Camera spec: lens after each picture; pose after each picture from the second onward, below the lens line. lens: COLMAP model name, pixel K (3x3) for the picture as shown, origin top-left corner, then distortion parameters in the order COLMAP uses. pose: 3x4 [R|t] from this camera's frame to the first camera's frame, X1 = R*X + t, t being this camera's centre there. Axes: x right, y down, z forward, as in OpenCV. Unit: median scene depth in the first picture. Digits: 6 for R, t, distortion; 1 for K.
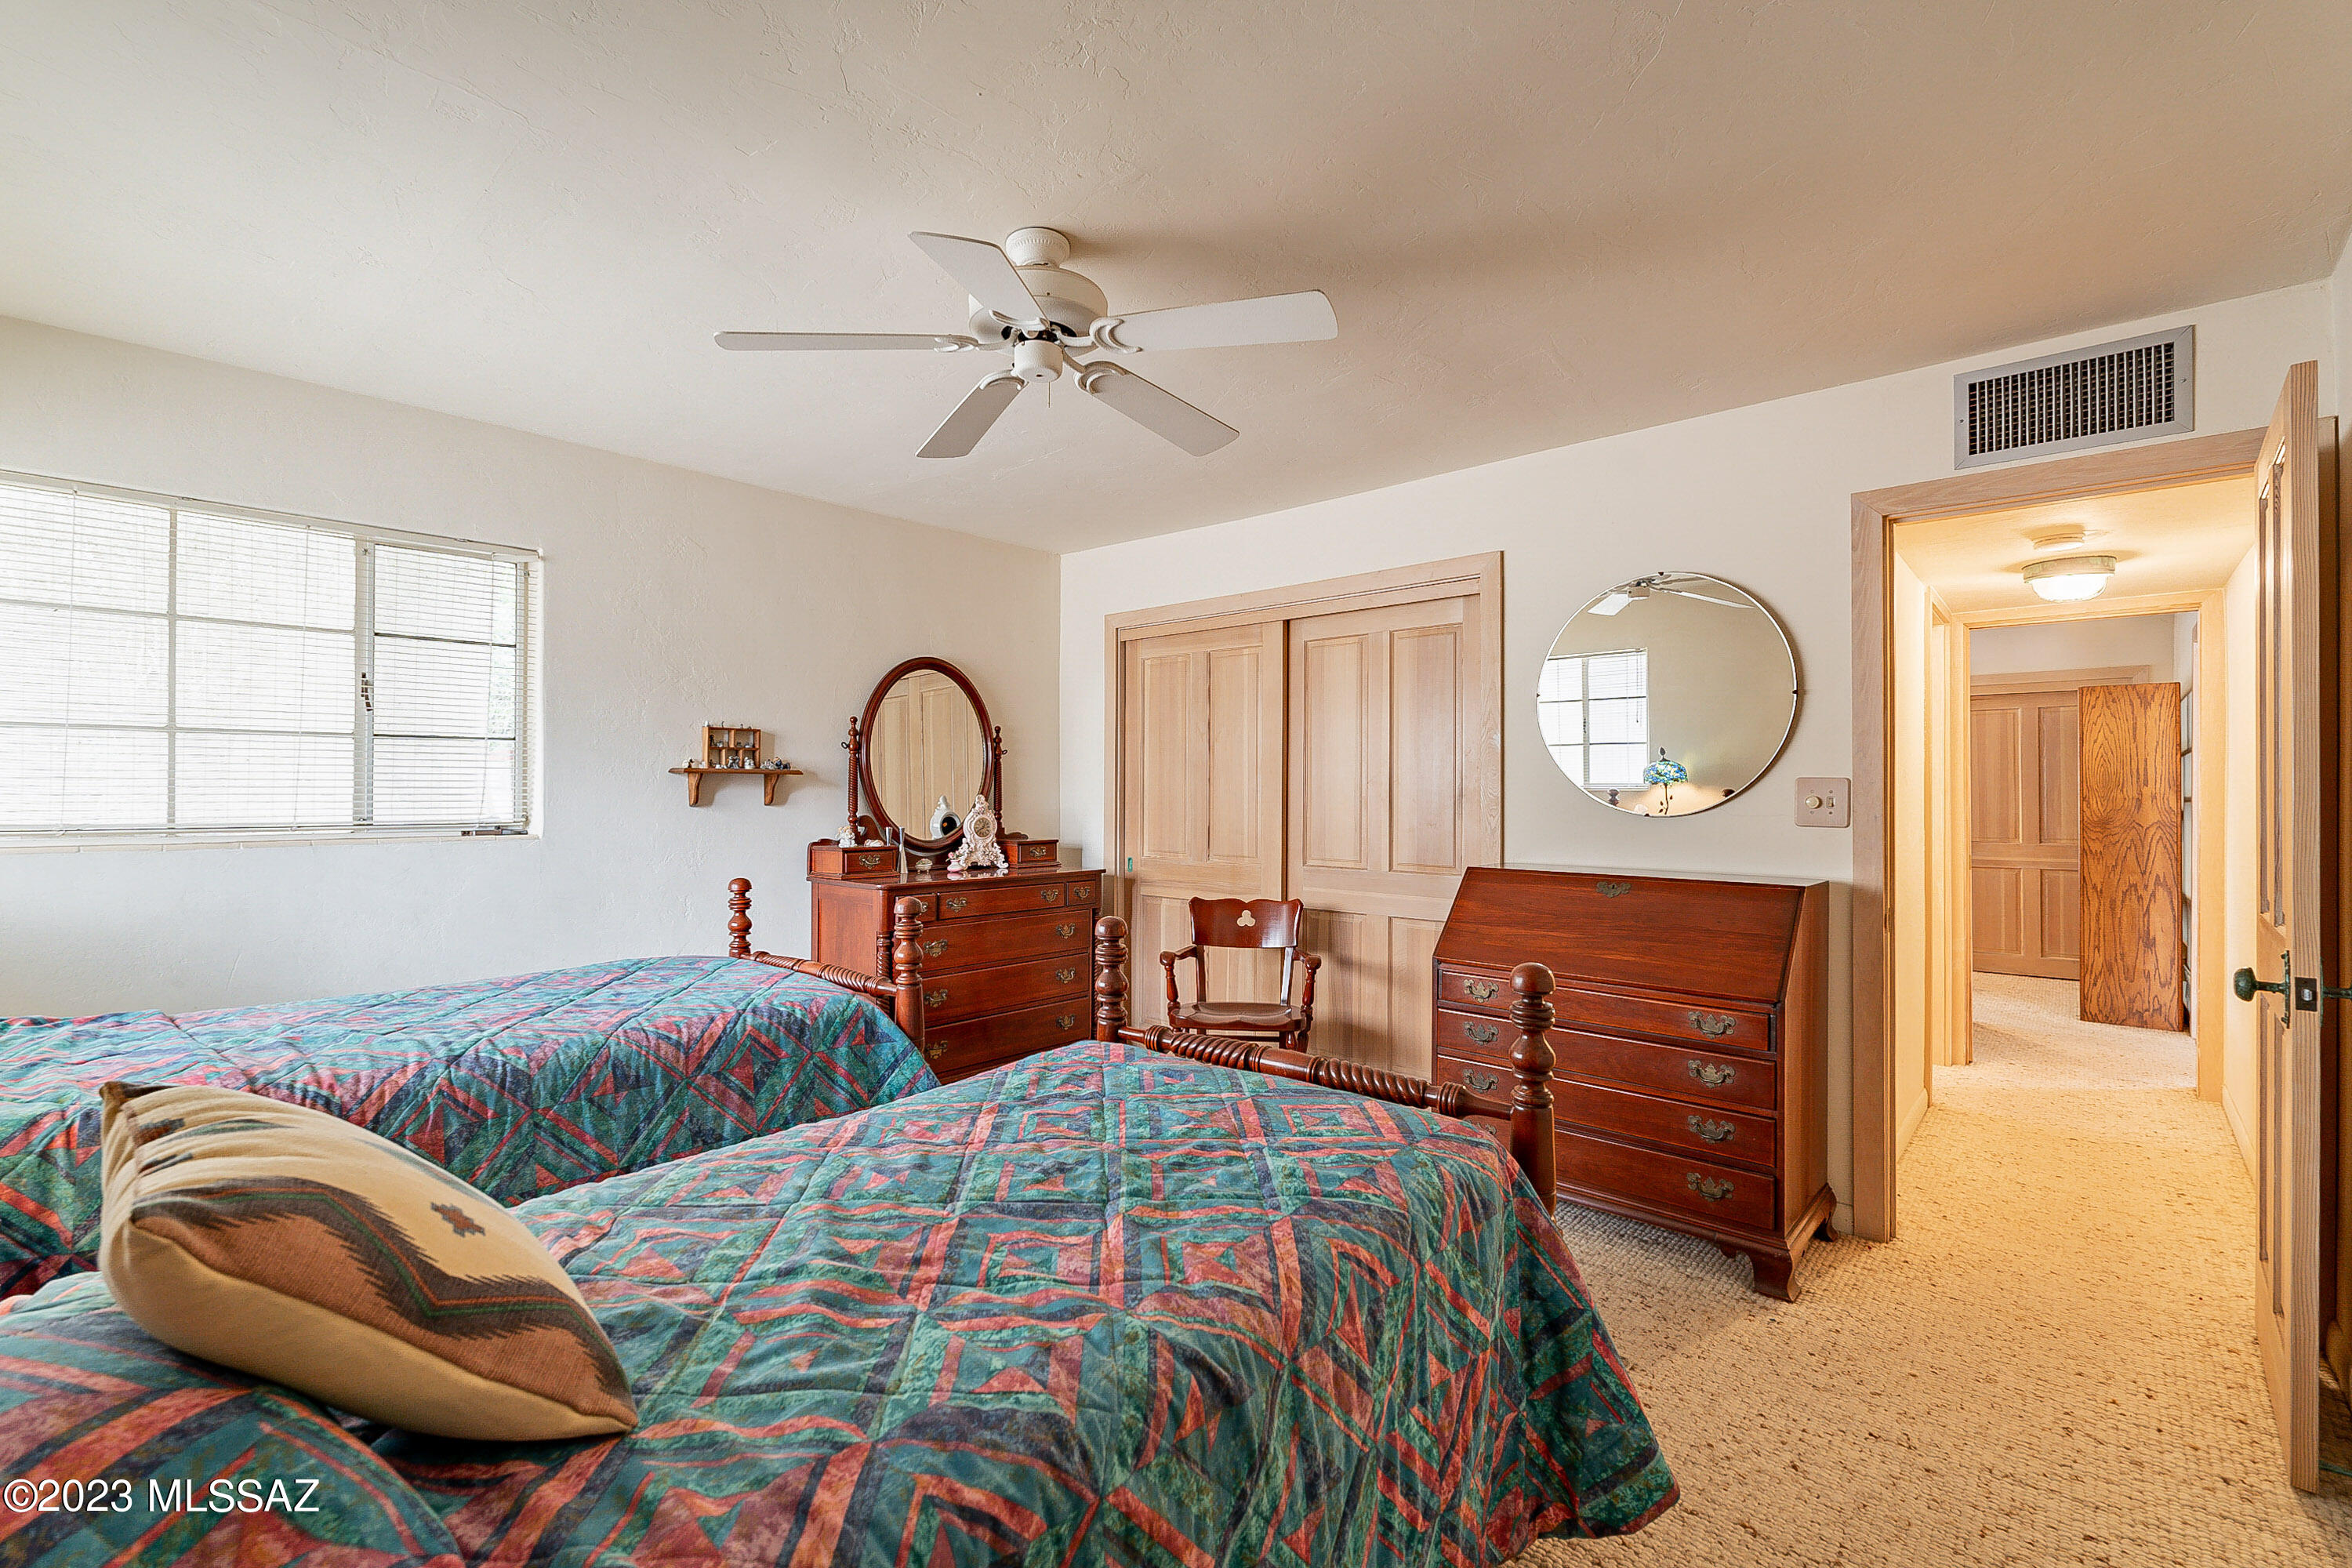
lens RADIAL K [[1029.8, 0, 1176.0], [0, 1029.8, 784.0], [0, 0, 1]] dist [-0.003835, 0.000634]
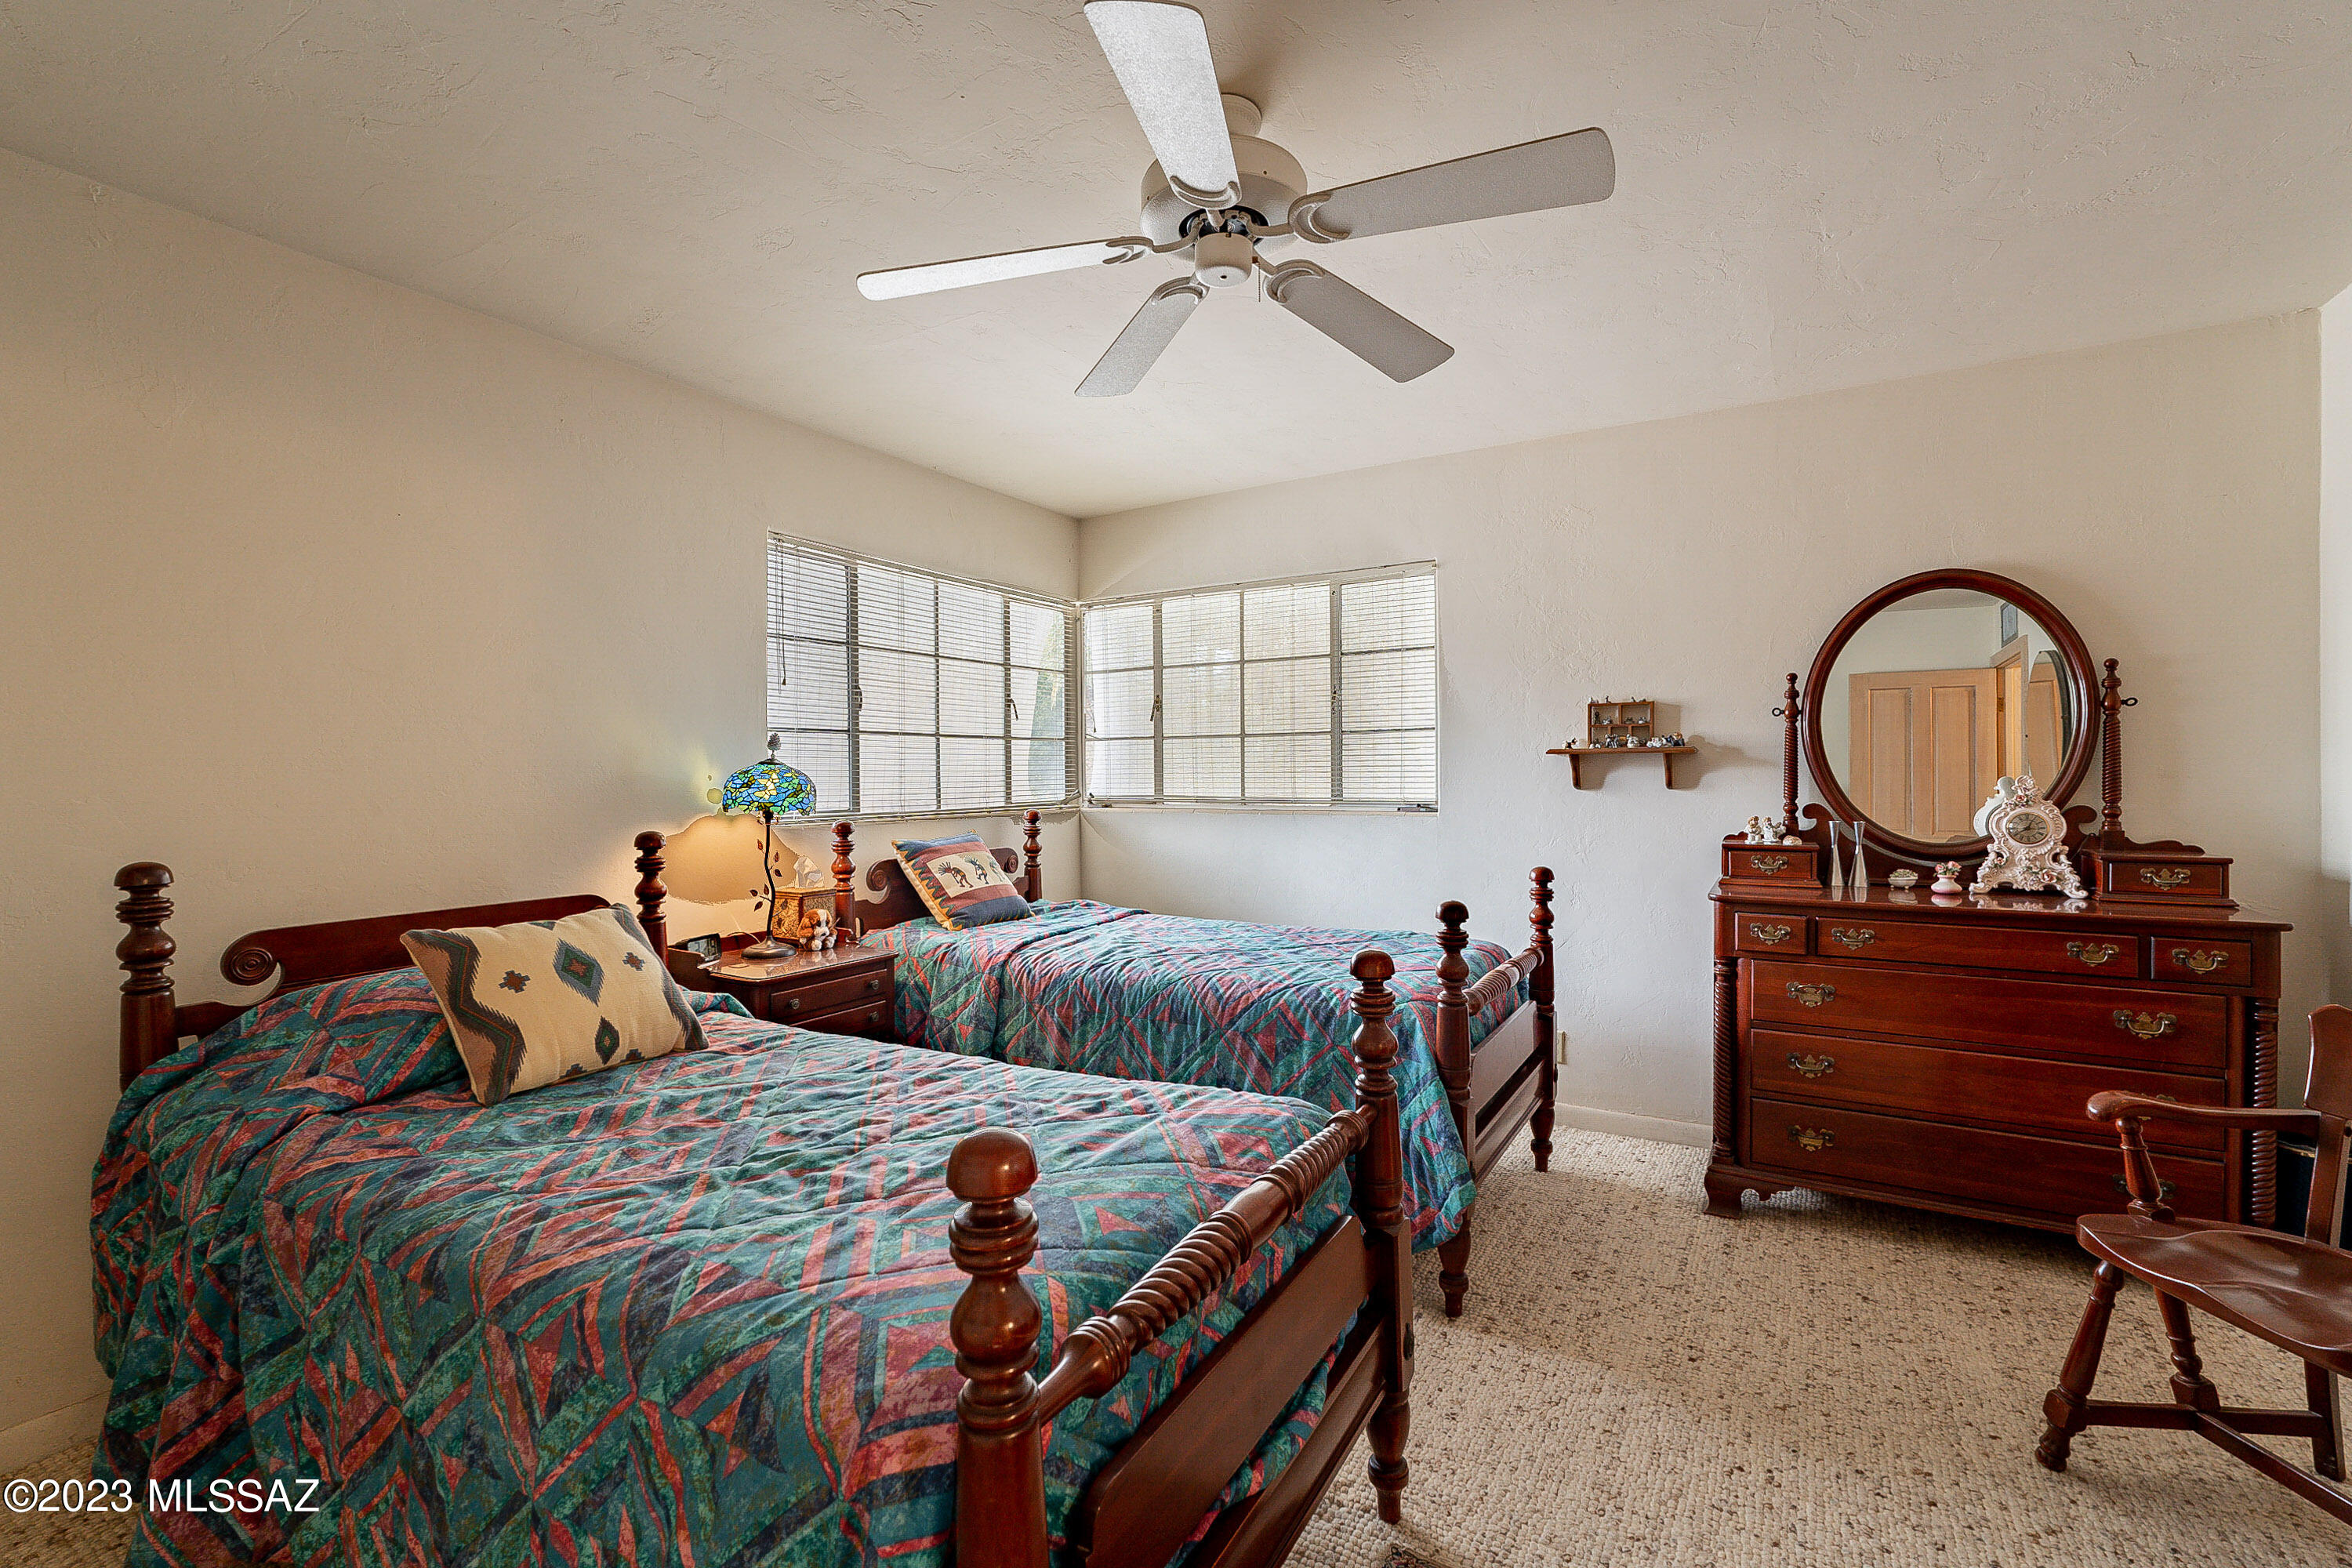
lens RADIAL K [[1029.8, 0, 1176.0], [0, 1029.8, 784.0], [0, 0, 1]] dist [-0.003835, 0.000634]
pose [[0.184811, 0.006007, -0.982756, 0.355964], [0.014615, 0.999854, 0.008860, 0.002912], [0.982665, -0.016000, 0.184696, 0.421622]]
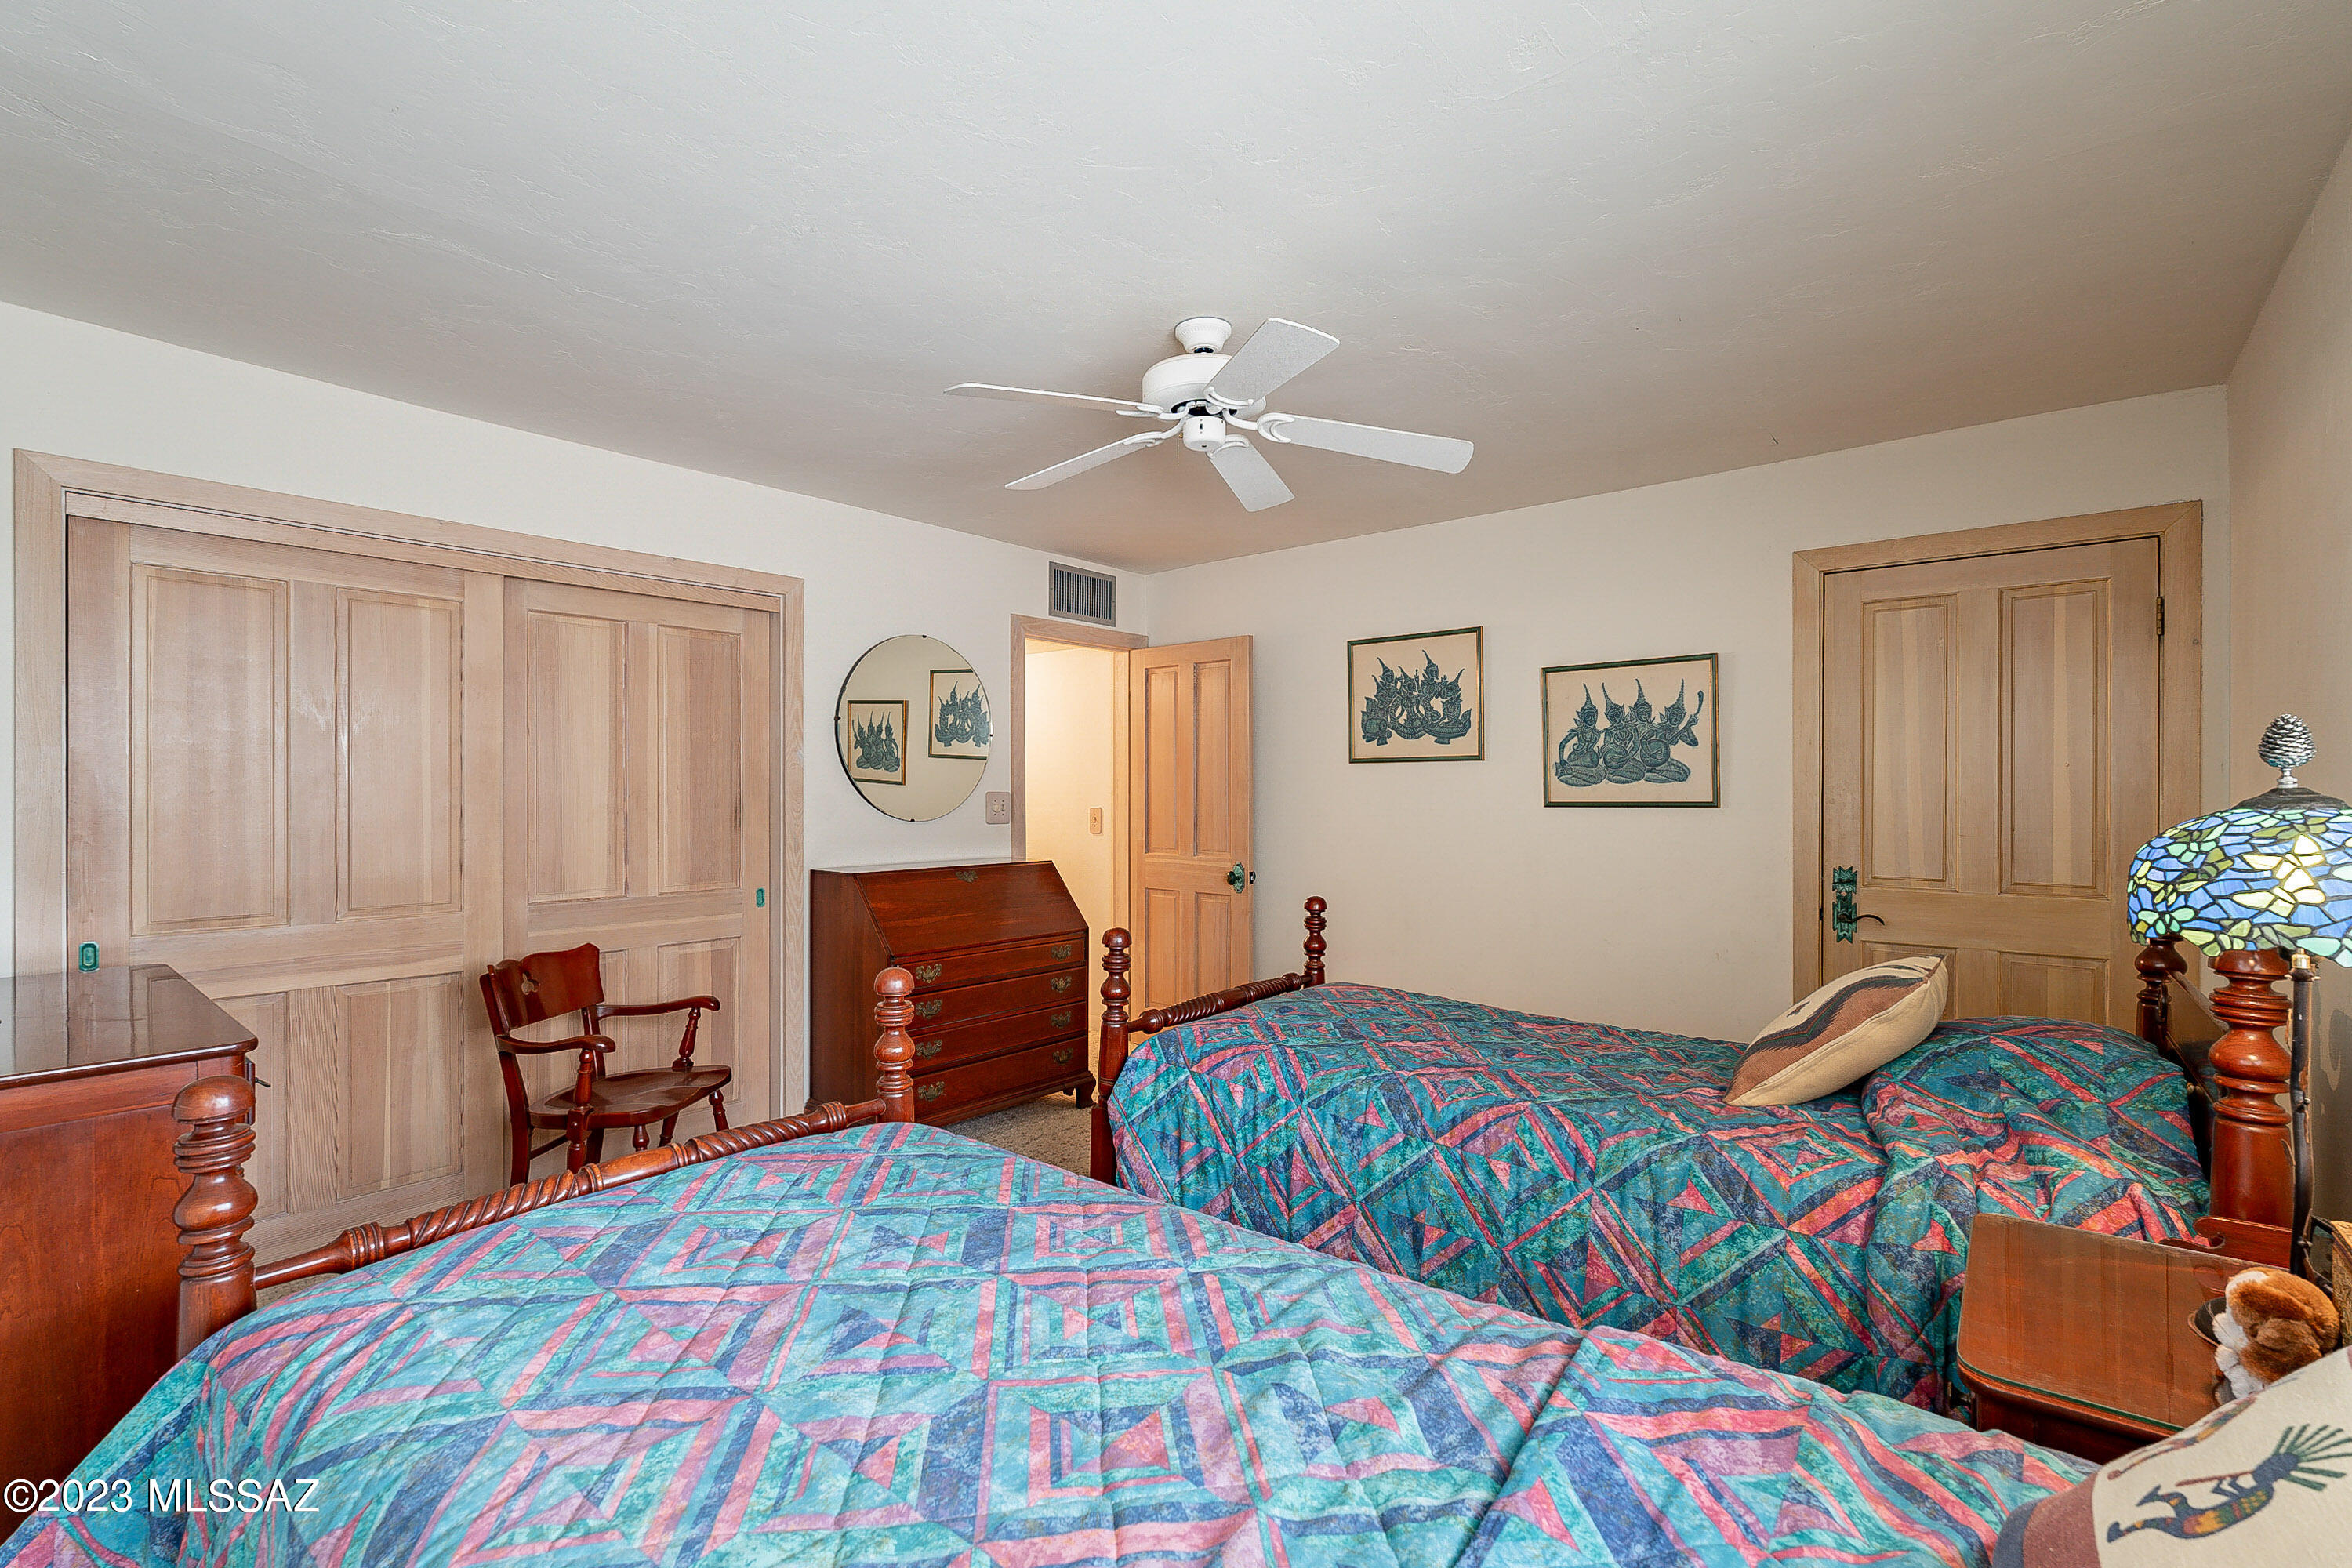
lens RADIAL K [[1029.8, 0, 1176.0], [0, 1029.8, 784.0], [0, 0, 1]] dist [-0.003835, 0.000634]
pose [[-0.034860, 0.009323, 0.999349, -1.147867], [0.001557, 0.999956, -0.009274, -0.004692], [-0.999391, 0.001232, -0.034873, 0.974681]]
